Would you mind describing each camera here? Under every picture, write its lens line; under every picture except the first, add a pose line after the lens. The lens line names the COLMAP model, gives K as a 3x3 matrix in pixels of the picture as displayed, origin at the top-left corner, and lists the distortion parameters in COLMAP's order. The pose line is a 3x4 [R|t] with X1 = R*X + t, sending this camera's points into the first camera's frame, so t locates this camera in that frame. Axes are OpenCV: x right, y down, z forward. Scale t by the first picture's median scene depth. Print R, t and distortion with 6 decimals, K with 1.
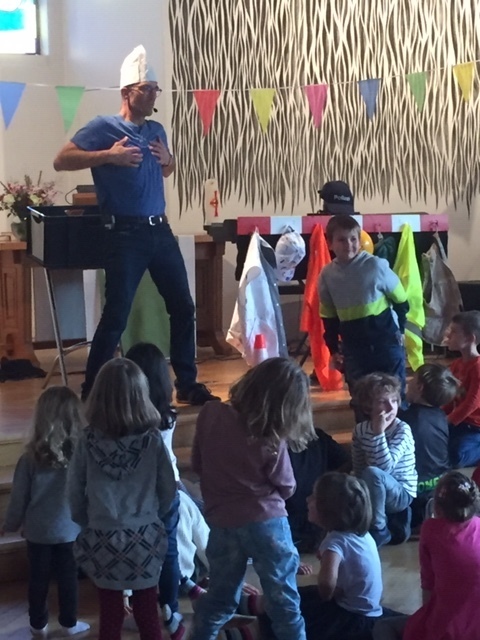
lens RADIAL K [[1536.5, 0, 236.7], [0, 1536.5, 318.8], [0, 0, 1]] dist [0.056889, 0.000000]
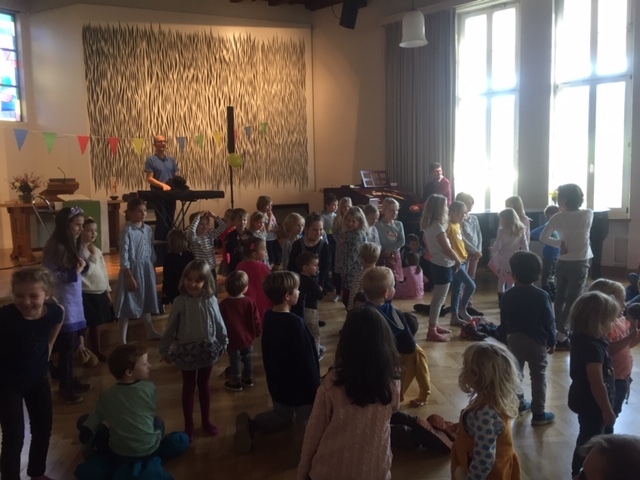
lens RADIAL K [[544.3, 0, 321.1], [0, 544.3, 241.4], [0, 0, 1]] dist [0.072932, -0.111362]
pose [[0.918805, -0.036144, 0.393054, -0.053886], [0.031611, 0.999338, 0.018003, 0.003119], [-0.393444, -0.004117, 0.919339, 0.091109]]
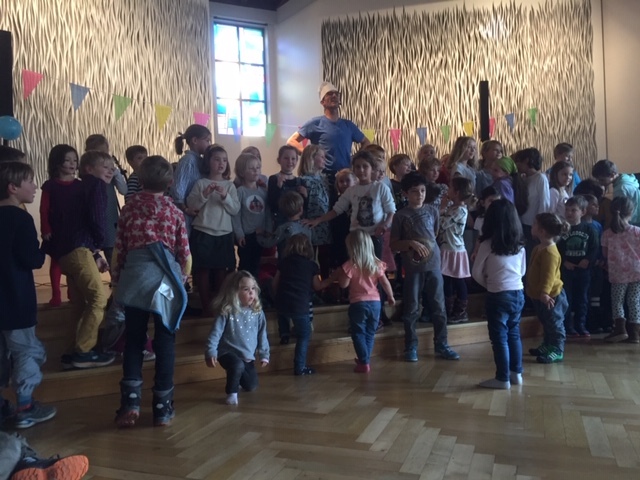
lens RADIAL K [[544.3, 0, 320.6], [0, 544.3, 242.6], [0, 0, 1]] dist [0.072932, -0.111362]
pose [[0.996700, -0.009820, -0.080577, 0.010169], [0.003815, 0.997225, -0.074346, 0.042192], [0.081083, 0.073794, 0.993972, 0.261502]]
